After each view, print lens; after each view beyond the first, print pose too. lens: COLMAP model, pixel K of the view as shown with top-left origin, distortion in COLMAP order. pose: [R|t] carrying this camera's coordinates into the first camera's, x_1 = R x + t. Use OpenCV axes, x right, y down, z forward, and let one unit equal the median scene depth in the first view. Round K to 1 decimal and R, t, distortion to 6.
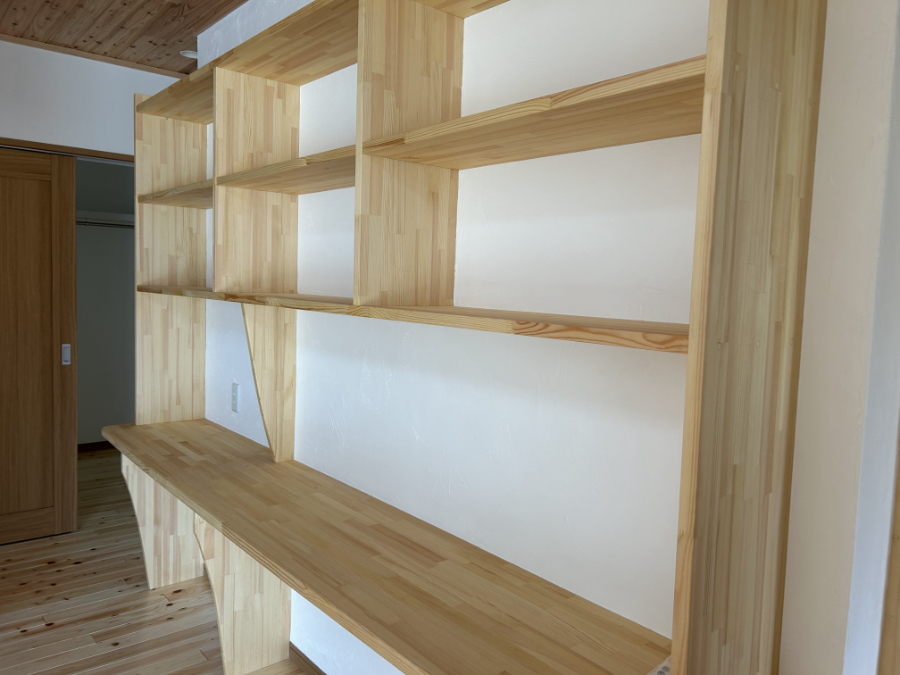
lens RADIAL K [[671.2, 0, 453.0], [0, 671.2, 335.1], [0, 0, 1]] dist [0.047363, -0.052773]
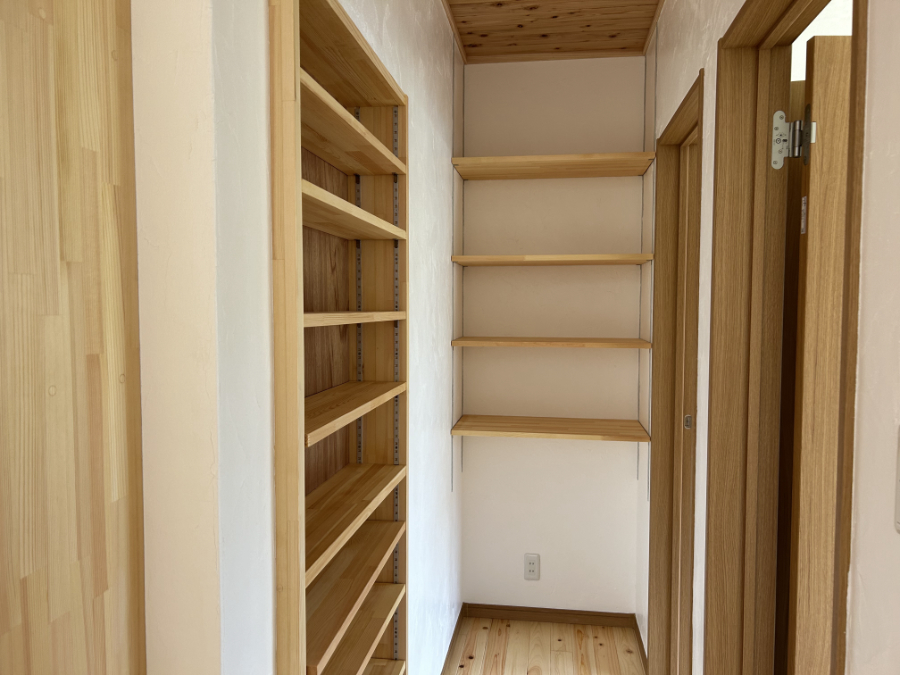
lens RADIAL K [[671.2, 0, 450.4], [0, 671.2, 340.2], [0, 0, 1]] dist [0.047363, -0.052773]
pose [[0.749736, -0.065935, 0.658444, 0.299798], [0.072600, 0.997213, 0.017192, -0.019736], [-0.657743, 0.034914, 0.752433, 0.215339]]
